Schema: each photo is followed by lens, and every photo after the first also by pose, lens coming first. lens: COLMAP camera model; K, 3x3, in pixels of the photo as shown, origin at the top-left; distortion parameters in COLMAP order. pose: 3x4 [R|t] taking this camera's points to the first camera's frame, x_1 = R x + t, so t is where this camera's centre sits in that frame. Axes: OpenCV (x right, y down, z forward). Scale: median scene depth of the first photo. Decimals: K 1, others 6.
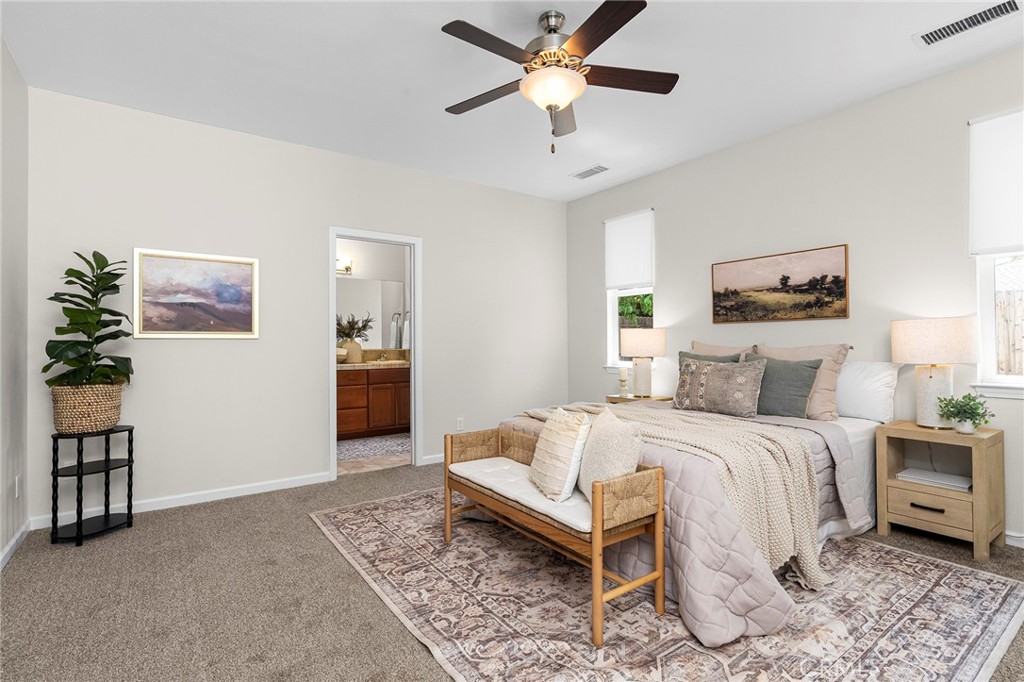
lens RADIAL K [[489.7, 0, 512.3], [0, 489.7, 339.4], [0, 0, 1]] dist [0.000499, 0.000662]
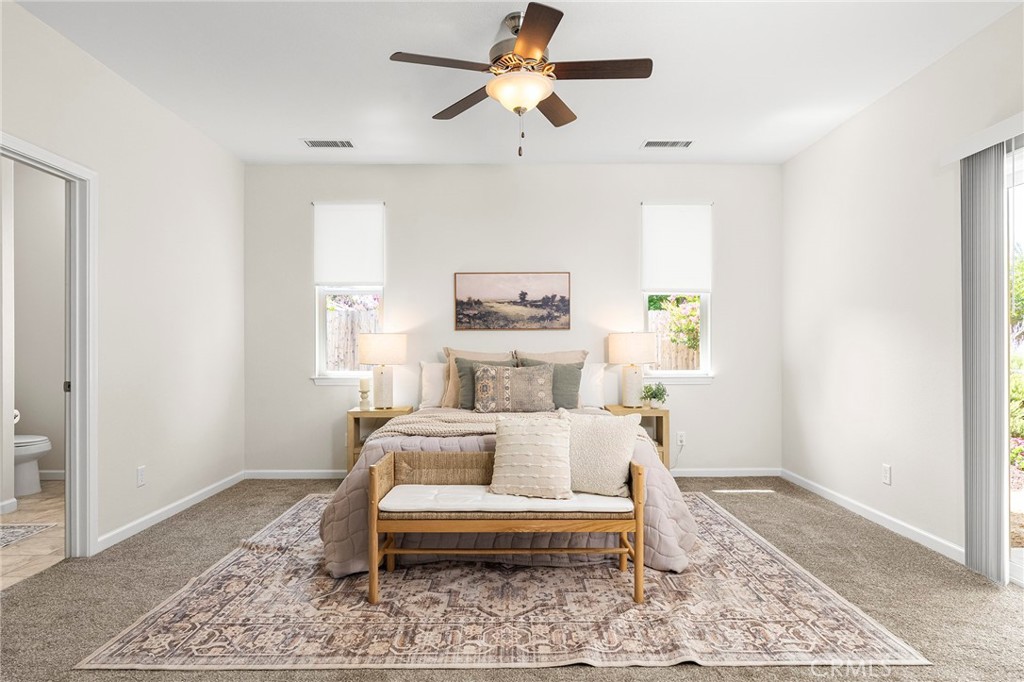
lens RADIAL K [[579.0, 0, 512.4], [0, 579.0, 346.4], [0, 0, 1]] dist [-0.000789, 0.001136]
pose [[0.582023, 0.006877, 0.813143, -0.652561], [-0.005566, 0.999975, -0.004473, 0.007241], [-0.813153, -0.001923, 0.582047, 0.248547]]
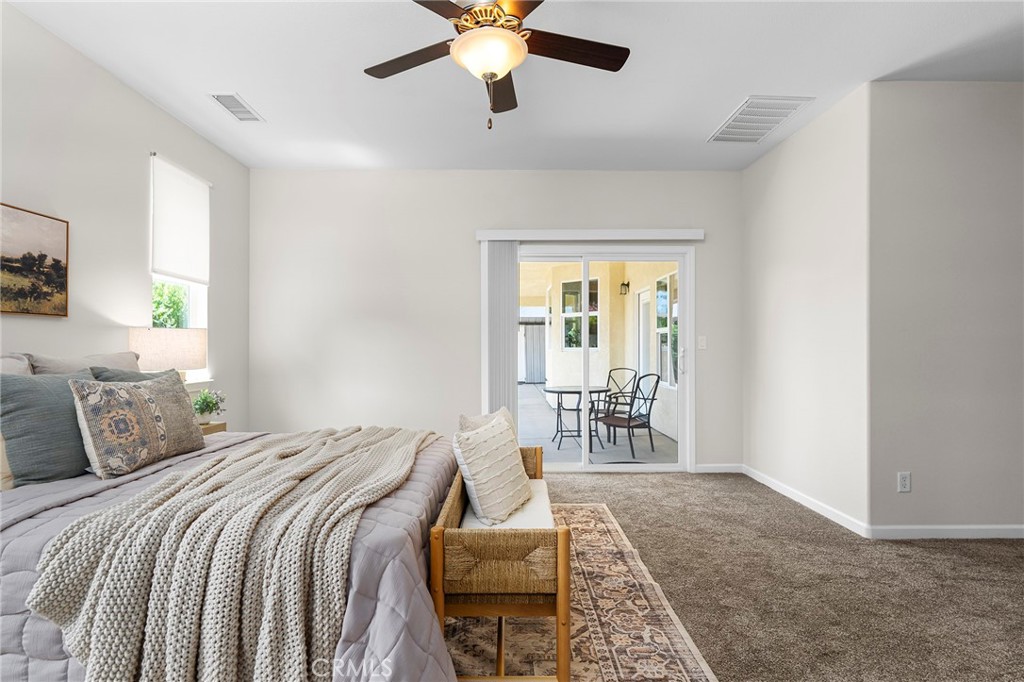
lens RADIAL K [[489.7, 0, 510.3], [0, 489.7, 346.0], [0, 0, 1]] dist [0.000499, 0.000662]
pose [[-0.814441, 0.006939, 0.580204, -0.332713], [0.000728, 0.999940, -0.010936, 0.009059], [-0.580245, -0.008484, -0.814398, 1.256929]]
